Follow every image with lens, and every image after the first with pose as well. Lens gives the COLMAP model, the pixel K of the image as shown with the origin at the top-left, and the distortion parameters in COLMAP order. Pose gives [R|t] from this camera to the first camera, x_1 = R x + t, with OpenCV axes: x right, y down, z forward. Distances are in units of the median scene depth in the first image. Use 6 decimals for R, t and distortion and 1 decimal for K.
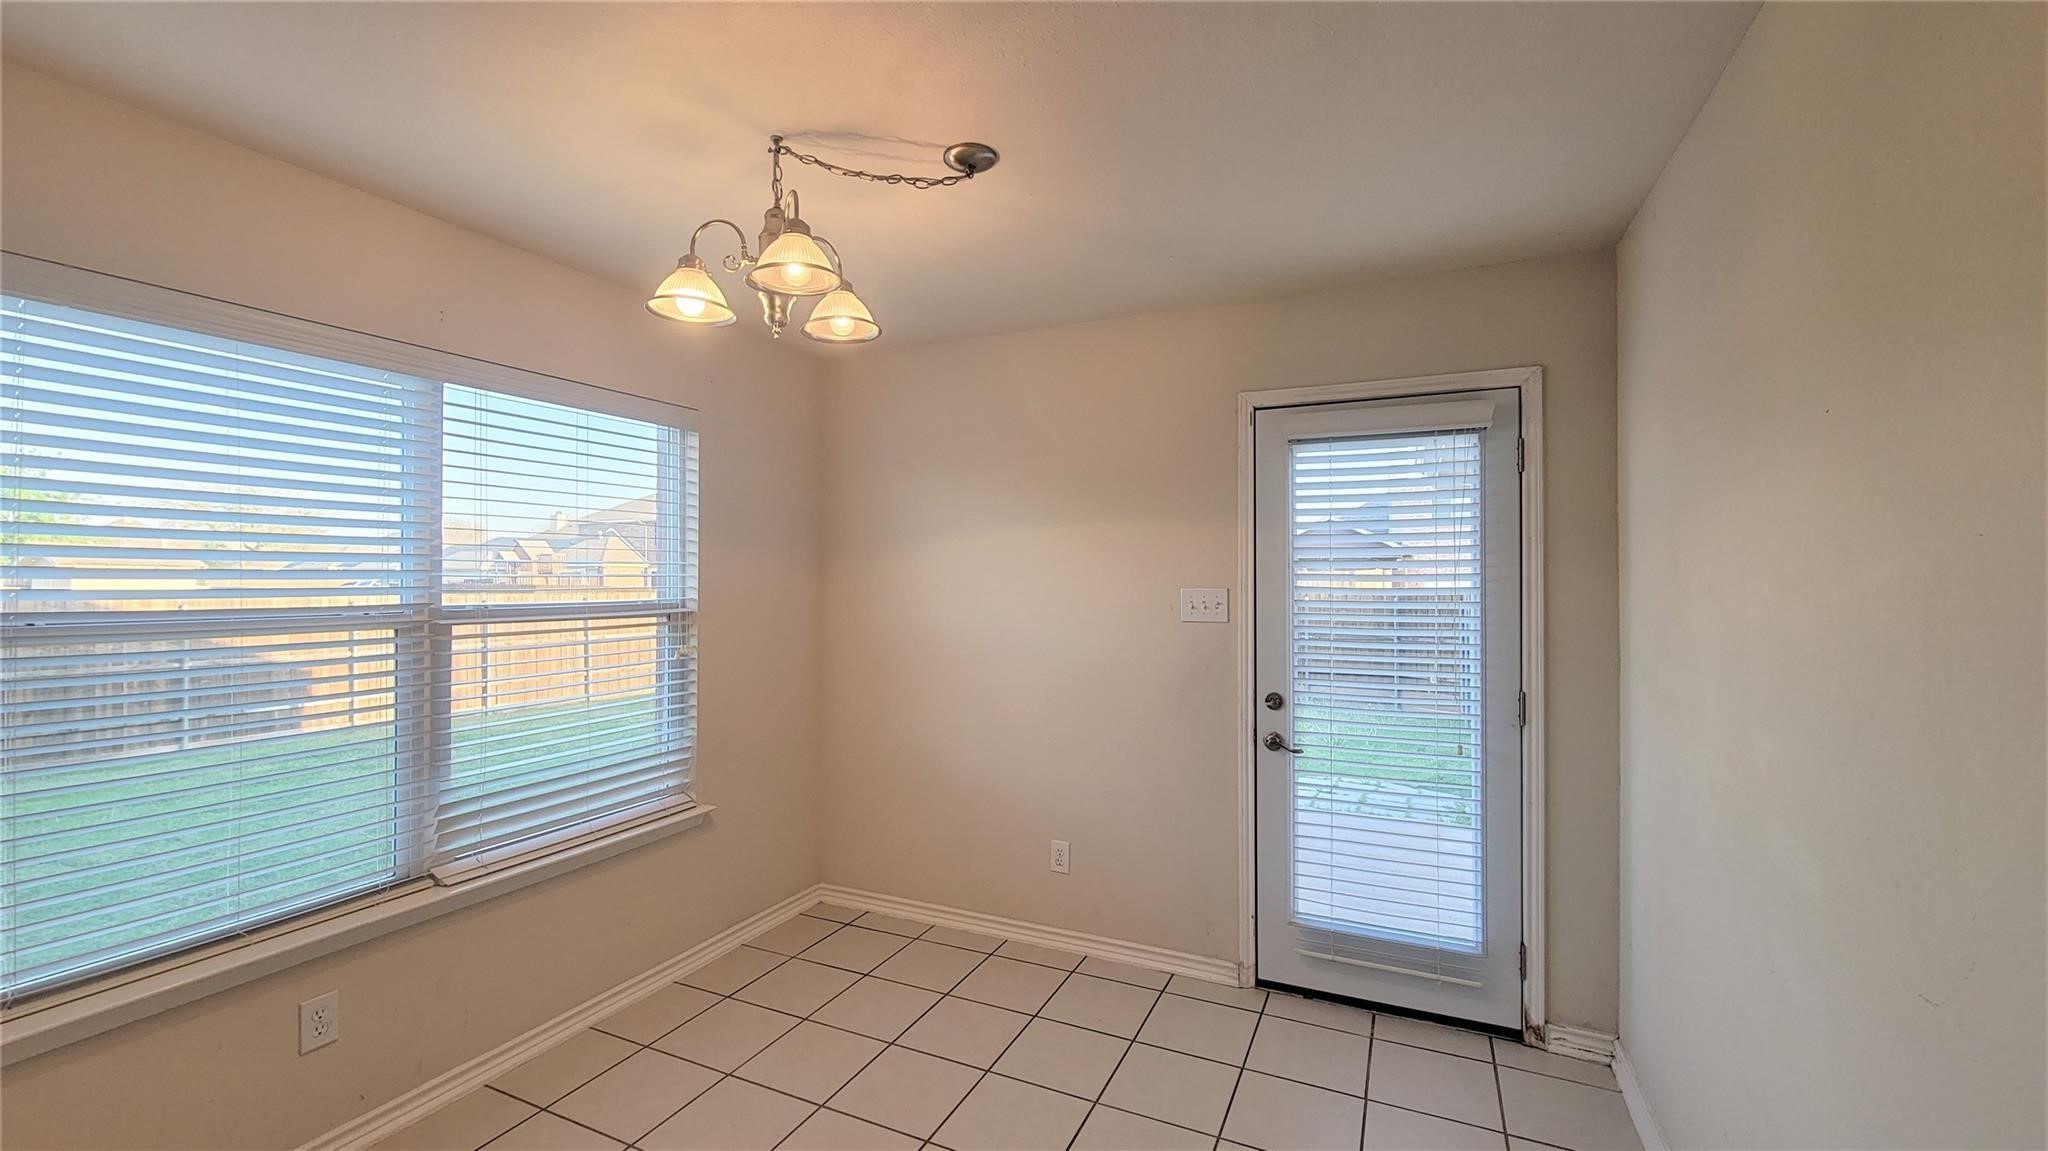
lens RADIAL K [[833.2, 0, 1016.8], [0, 833.2, 575.7], [0, 0, 1]] dist [0.003095, -0.002657]
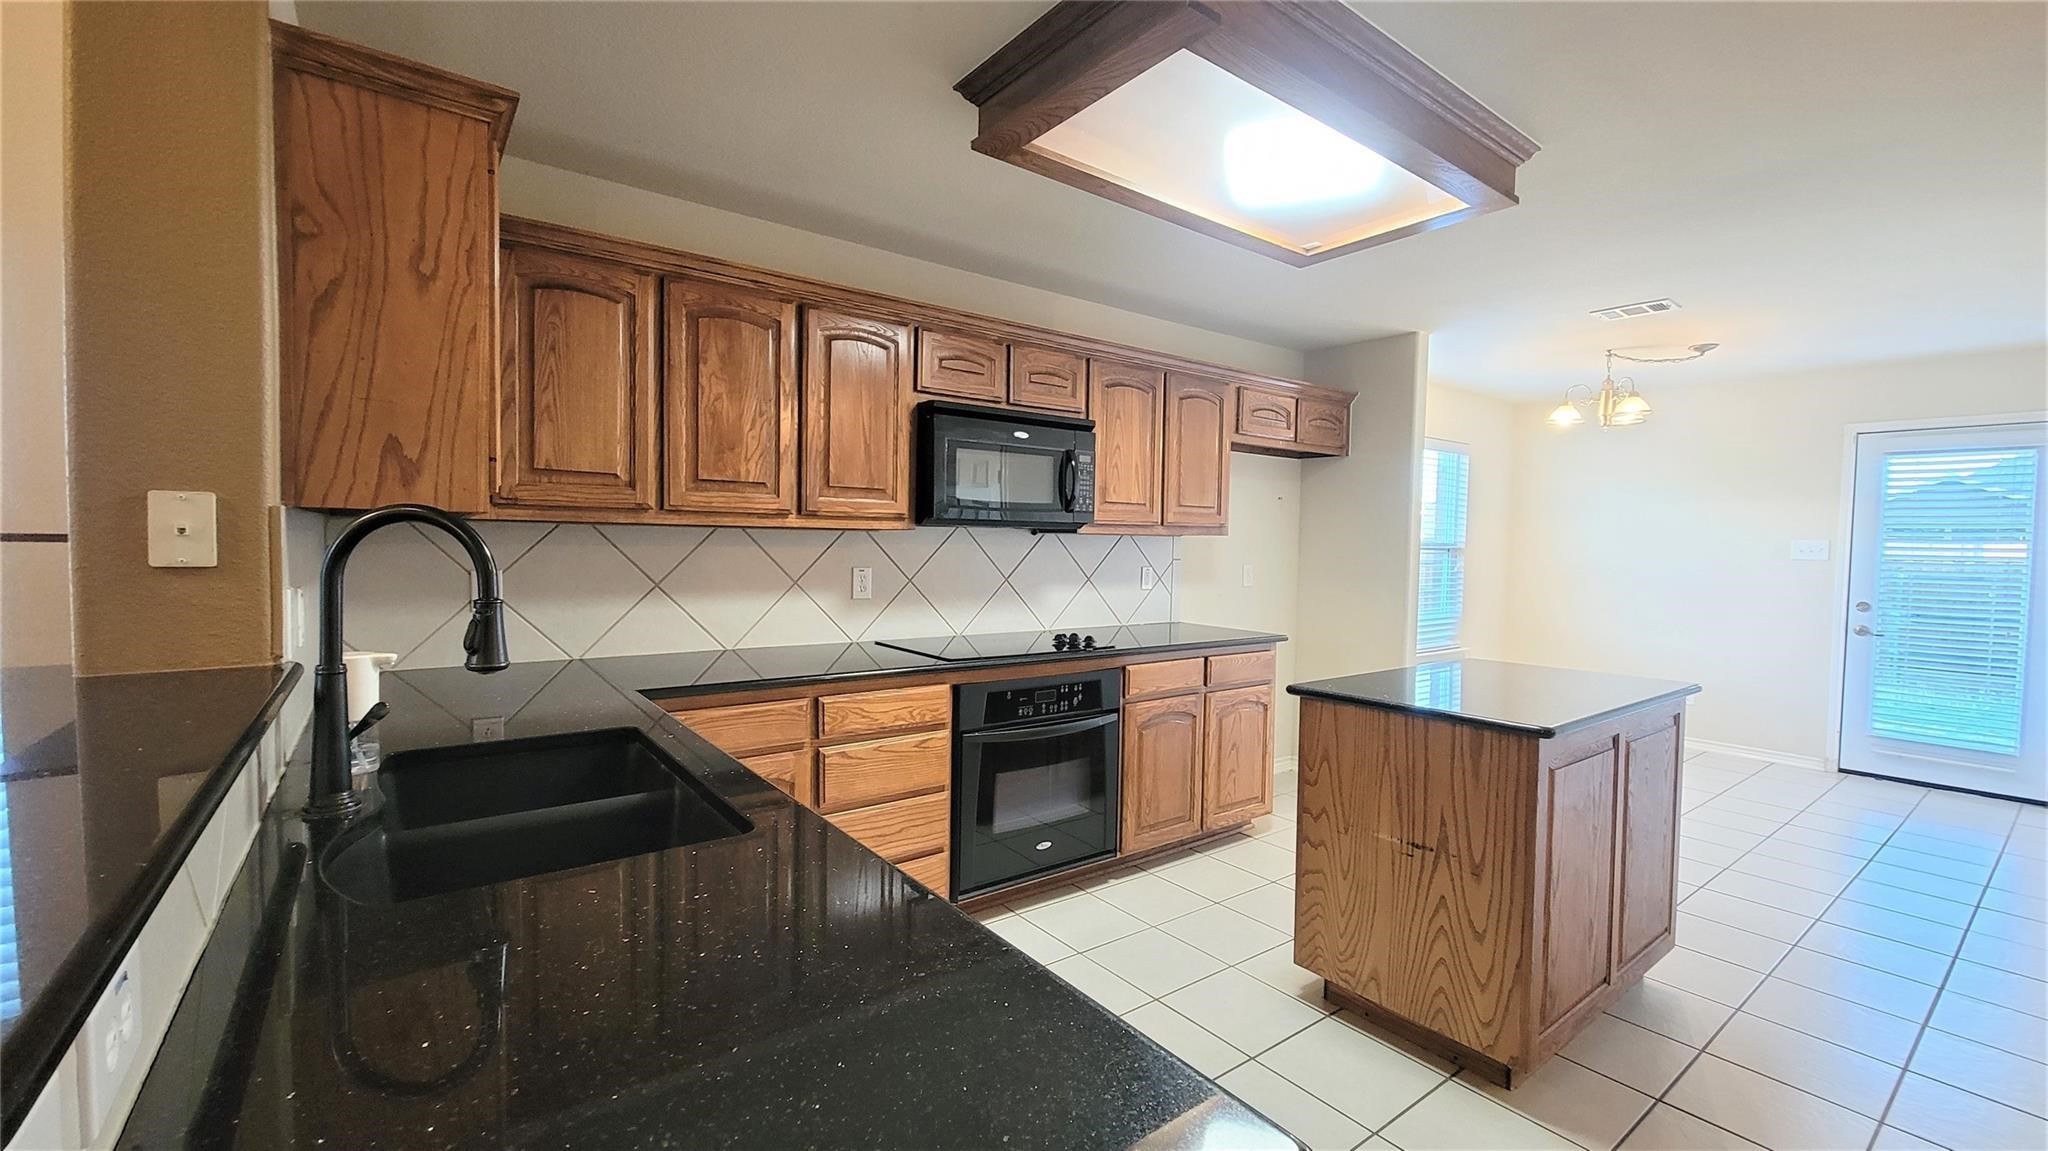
lens RADIAL K [[833.2, 0, 1020.7], [0, 833.2, 576.1], [0, 0, 1]] dist [0.003095, -0.002657]
pose [[0.874649, 0.037199, -0.483327, -0.374859], [-0.019671, 0.998954, 0.041285, 0.052184], [0.484357, -0.026602, 0.874466, -1.317034]]
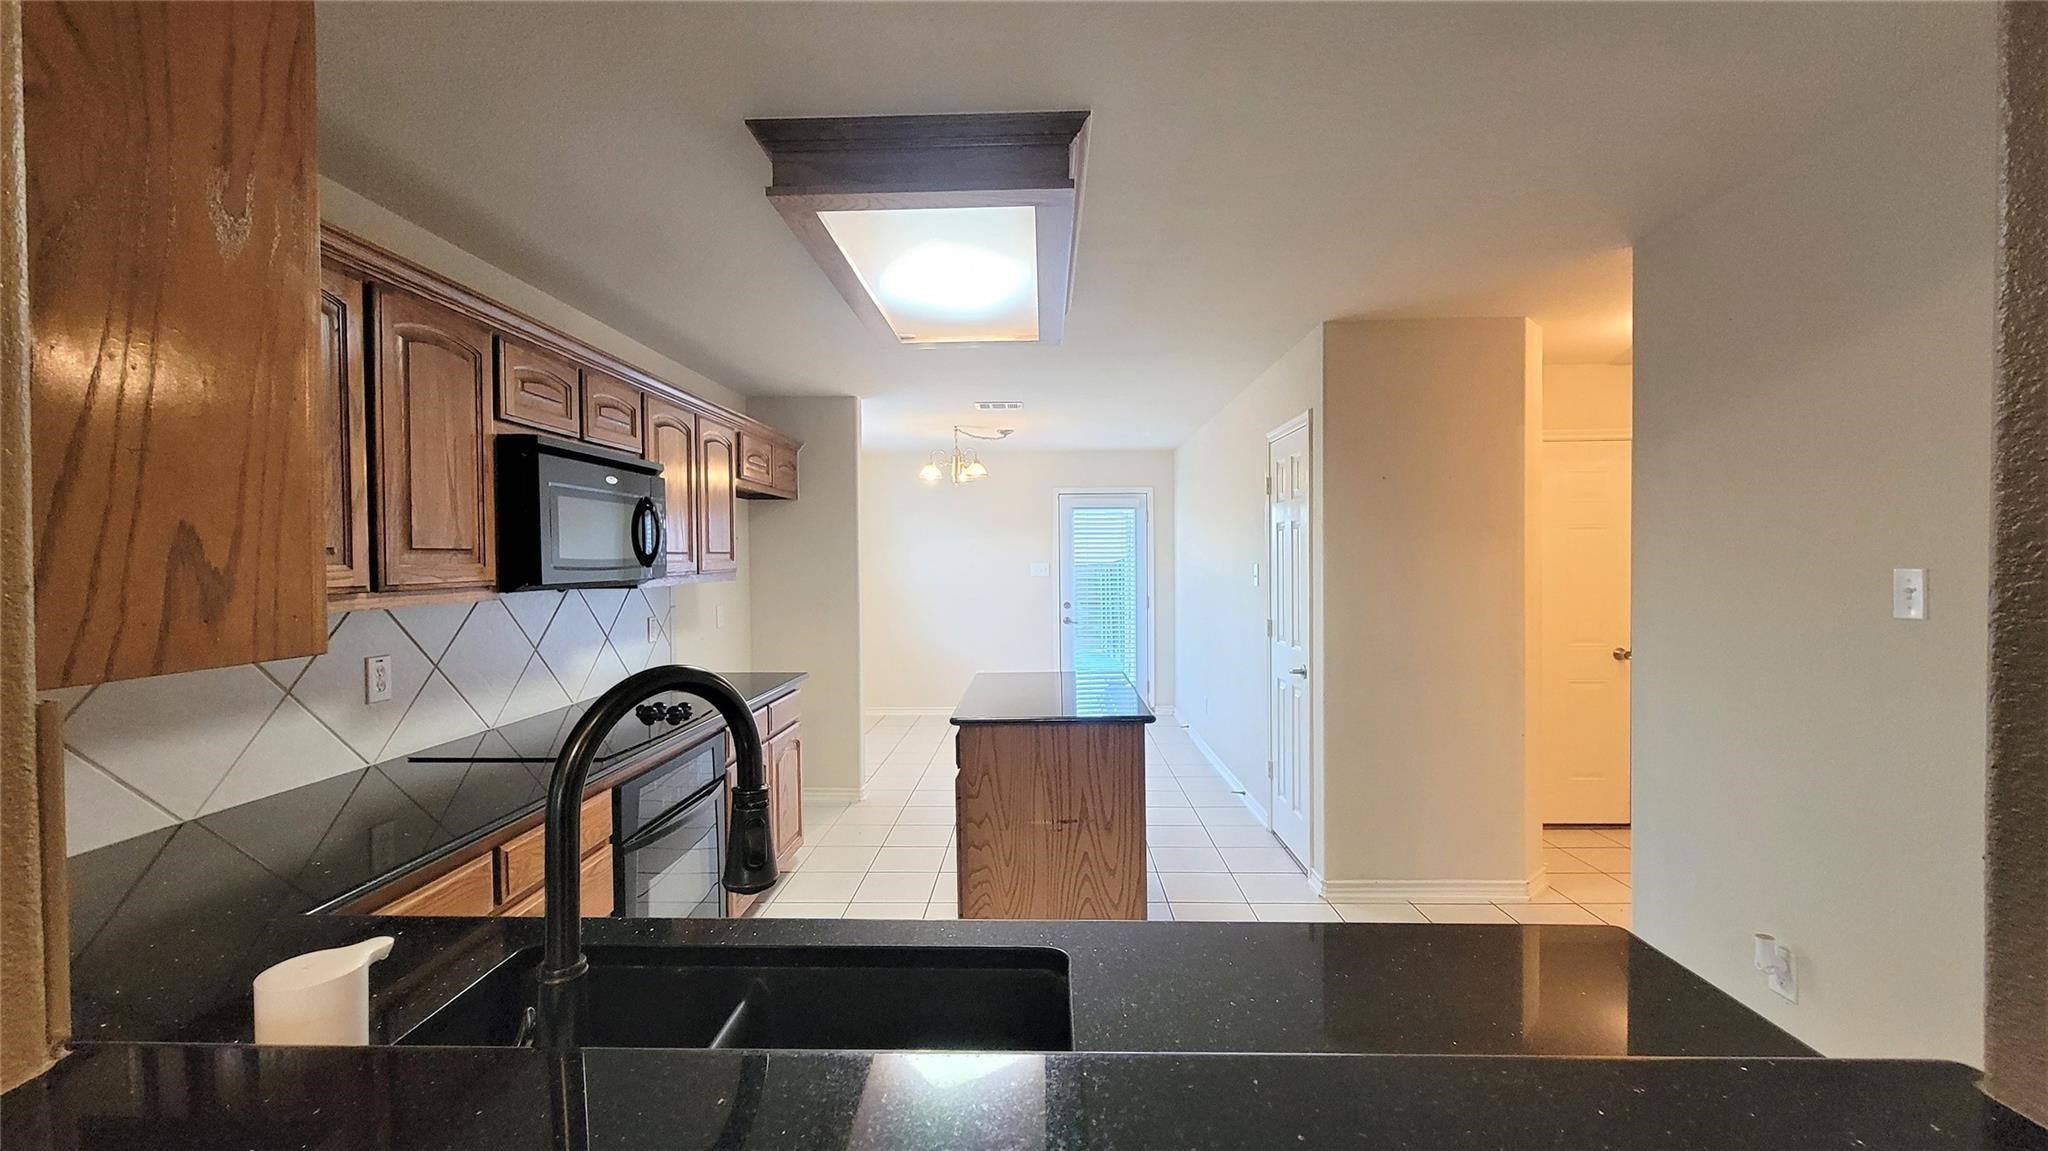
lens RADIAL K [[833.2, 0, 1024.9], [0, 833.2, 572.4], [0, 0, 1]] dist [0.003095, -0.002657]
pose [[0.923357, -0.013279, 0.383712, -0.829181], [0.008591, 0.999866, 0.013930, 0.007595], [-0.383845, -0.009566, 0.923348, -1.391942]]
